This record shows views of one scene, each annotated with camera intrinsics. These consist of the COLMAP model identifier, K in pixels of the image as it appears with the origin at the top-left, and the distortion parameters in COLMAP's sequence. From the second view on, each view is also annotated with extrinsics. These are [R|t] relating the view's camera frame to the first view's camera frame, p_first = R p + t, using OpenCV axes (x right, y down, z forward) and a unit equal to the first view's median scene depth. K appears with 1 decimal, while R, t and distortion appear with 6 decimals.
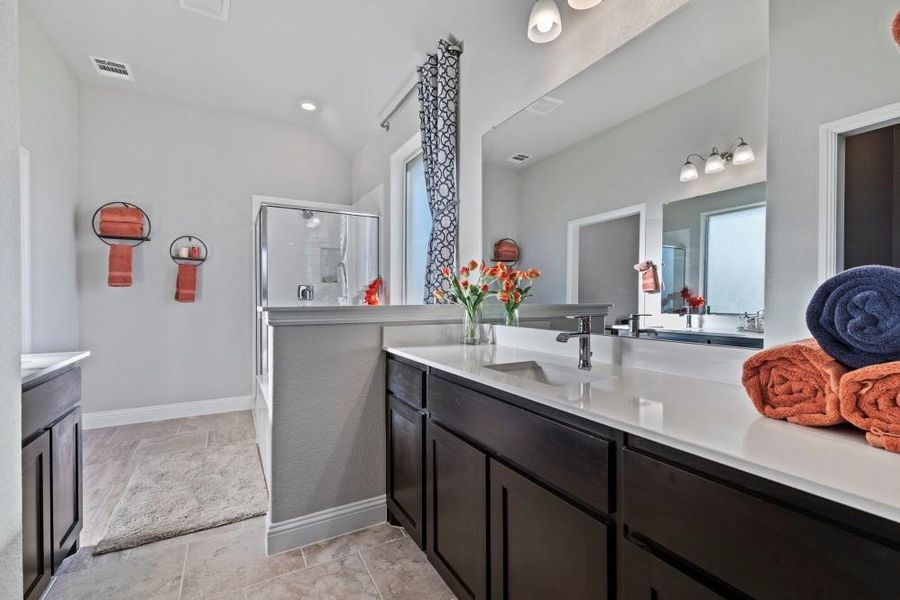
lens RADIAL K [[401.0, 0, 449.2], [0, 401.0, 301.1], [0, 0, 1]] dist [0.004374, 0.000556]
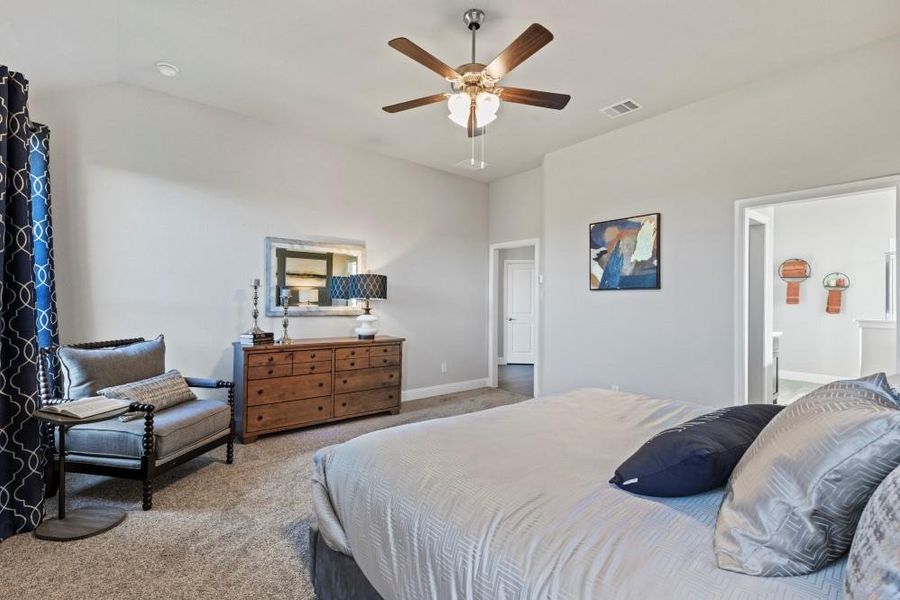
lens RADIAL K [[401.0, 0, 450.1], [0, 401.0, 301.8], [0, 0, 1]] dist [0.004374, 0.000556]
pose [[0.172873, 0.003446, -0.984938, 0.687593], [-0.011466, 0.999933, 0.001486, -0.029820], [0.984877, 0.011036, 0.172901, -0.818696]]
